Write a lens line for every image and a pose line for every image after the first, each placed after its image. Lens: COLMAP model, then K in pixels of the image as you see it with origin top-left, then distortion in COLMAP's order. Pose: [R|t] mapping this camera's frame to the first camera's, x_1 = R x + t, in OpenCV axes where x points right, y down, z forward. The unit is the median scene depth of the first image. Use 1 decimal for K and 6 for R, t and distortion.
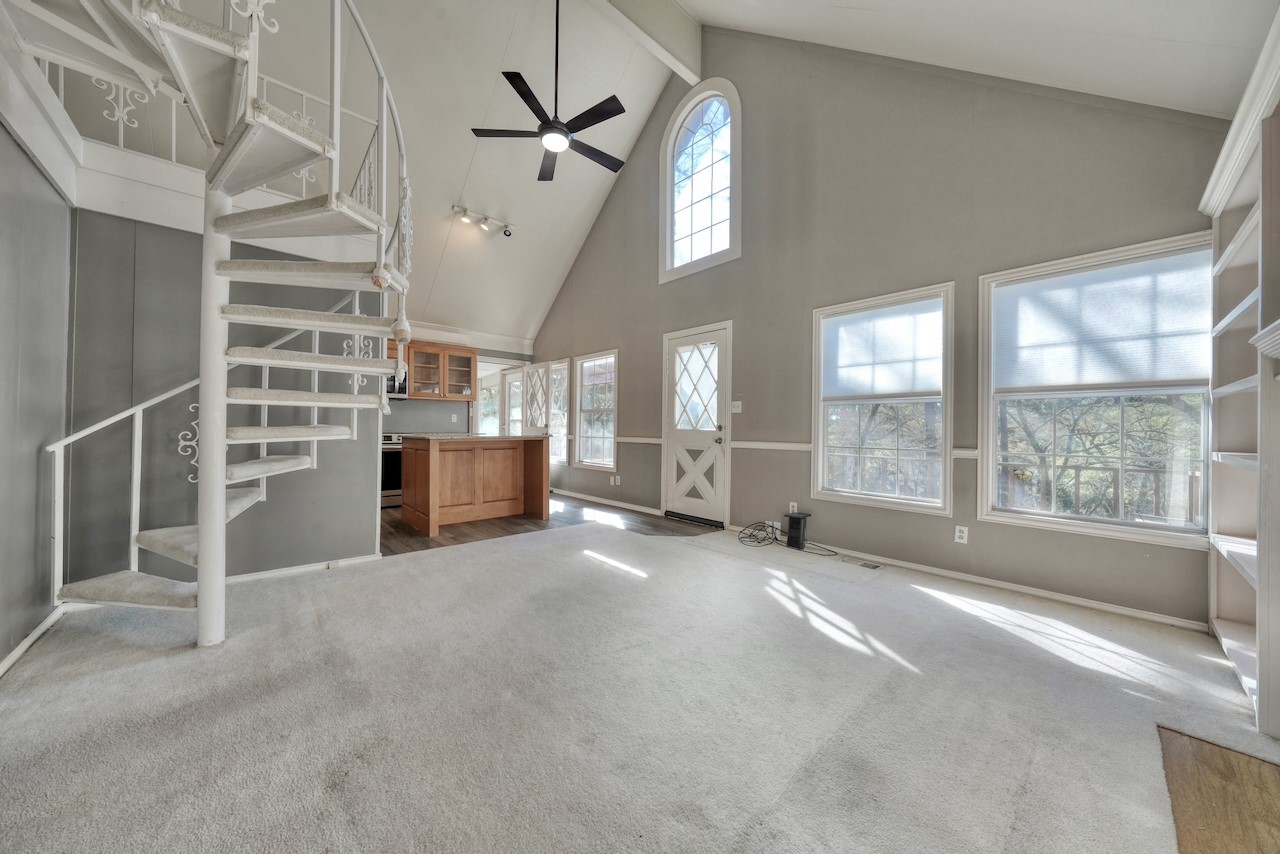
lens RADIAL K [[431.8, 0, 641.0], [0, 431.8, 426.8], [0, 0, 1]] dist [-0.006015, 0.000856]
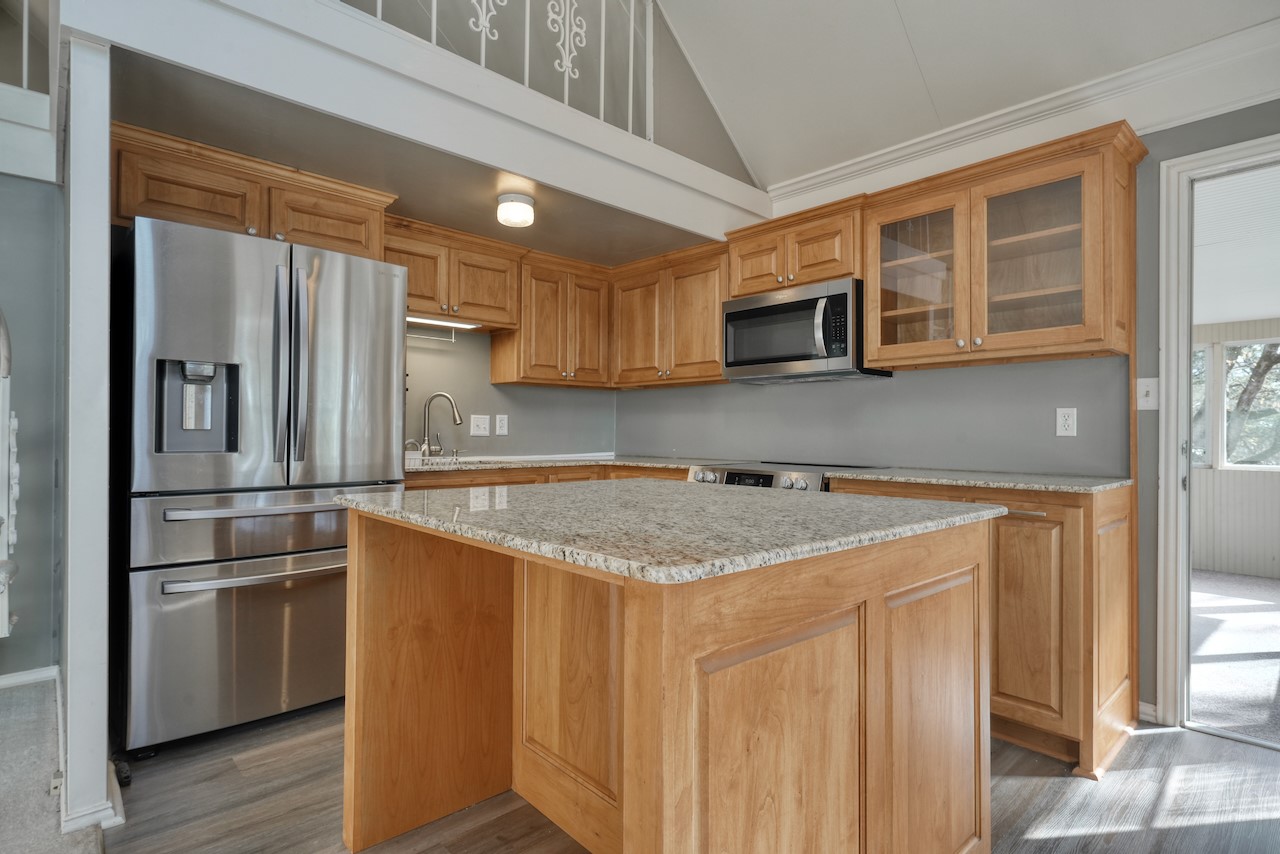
lens RADIAL K [[646.6, 0, 641.9], [0, 646.6, 424.9], [0, 0, 1]] dist [0.011243, -0.000664]
pose [[0.010679, -0.018316, -0.999775, -0.051208], [-0.000366, 0.999832, -0.018321, -0.020426], [0.999943, 0.000562, 0.010671, 1.498796]]
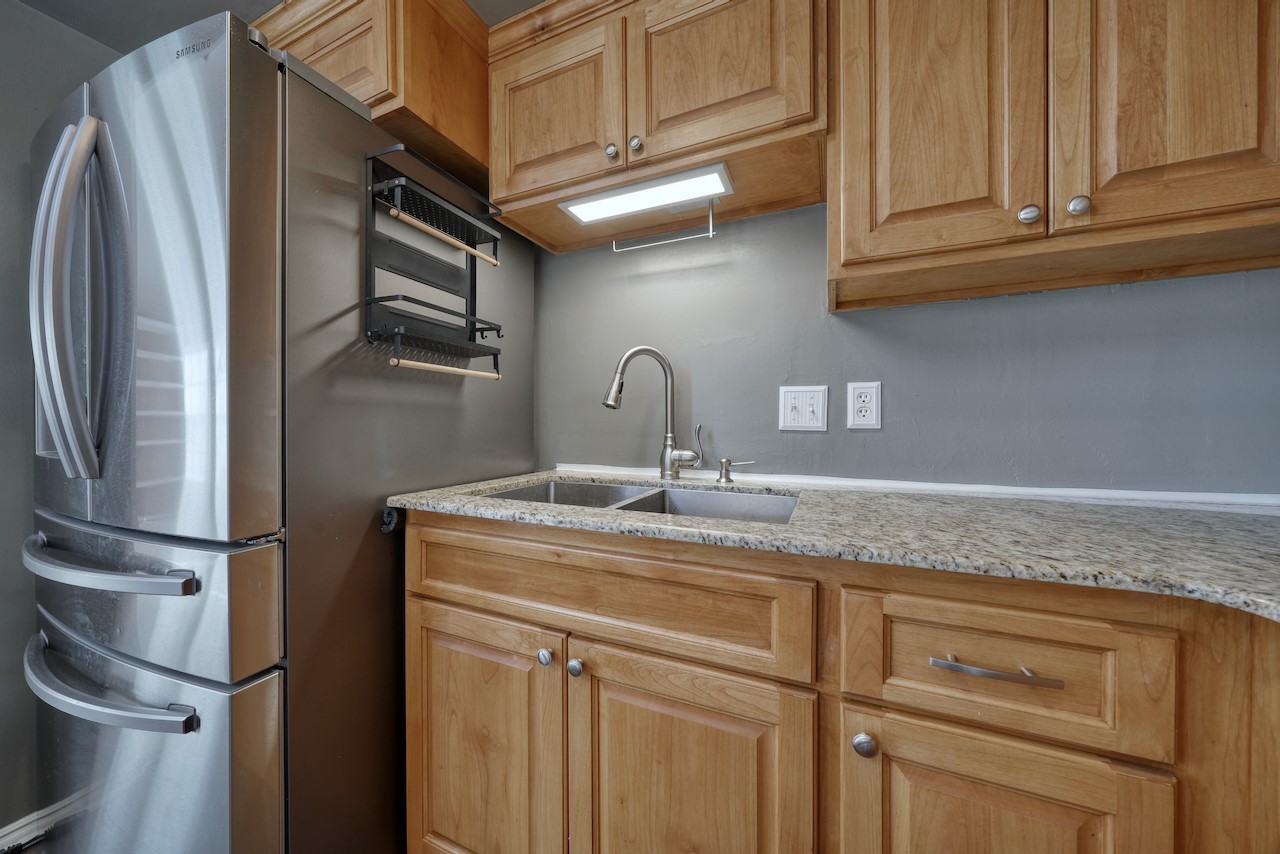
lens RADIAL K [[431.8, 0, 639.2], [0, 431.8, 425.1], [0, 0, 1]] dist [-0.006015, 0.000856]
pose [[-0.916328, -0.002522, -0.400420, -1.035524], [-0.002156, 0.999997, -0.001366, -0.026070], [0.400422, -0.000388, -0.916331, 1.491203]]
